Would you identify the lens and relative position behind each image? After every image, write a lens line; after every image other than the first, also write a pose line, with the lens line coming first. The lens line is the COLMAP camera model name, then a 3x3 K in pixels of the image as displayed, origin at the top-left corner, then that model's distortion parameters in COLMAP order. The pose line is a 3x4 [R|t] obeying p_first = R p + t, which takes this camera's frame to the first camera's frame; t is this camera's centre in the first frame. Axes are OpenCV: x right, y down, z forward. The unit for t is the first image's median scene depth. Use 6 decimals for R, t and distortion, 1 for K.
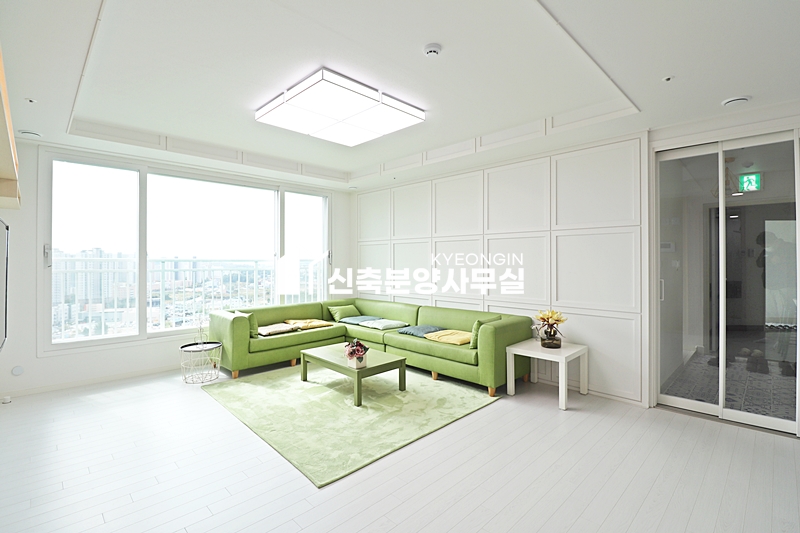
lens RADIAL K [[374.2, 0, 398.9], [0, 374.2, 256.4], [0, 0, 1]] dist [-0.018644, -0.000706]
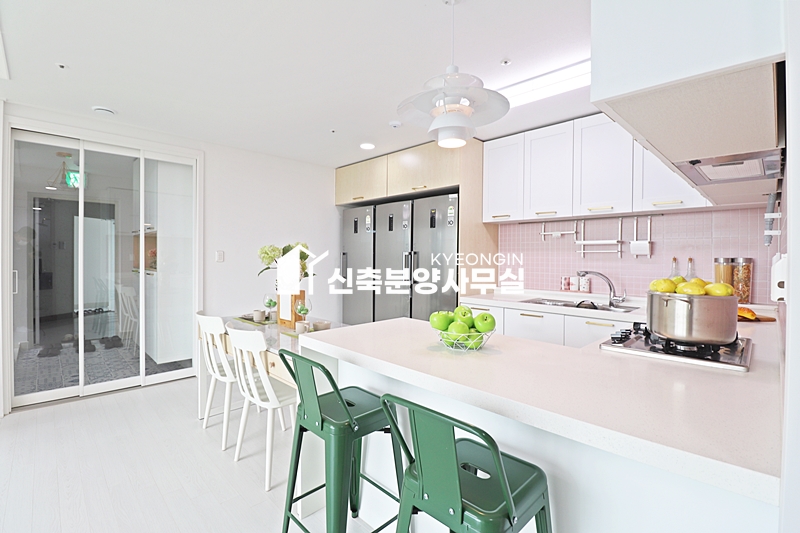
lens RADIAL K [[374.2, 0, 398.9], [0, 374.2, 256.4], [0, 0, 1]] dist [-0.018644, -0.000706]
pose [[0.005325, 0.000116, 0.999986, -0.180728], [-0.018514, 0.999829, -0.000017, 0.009864], [-0.999814, -0.018514, 0.005326, 0.057943]]
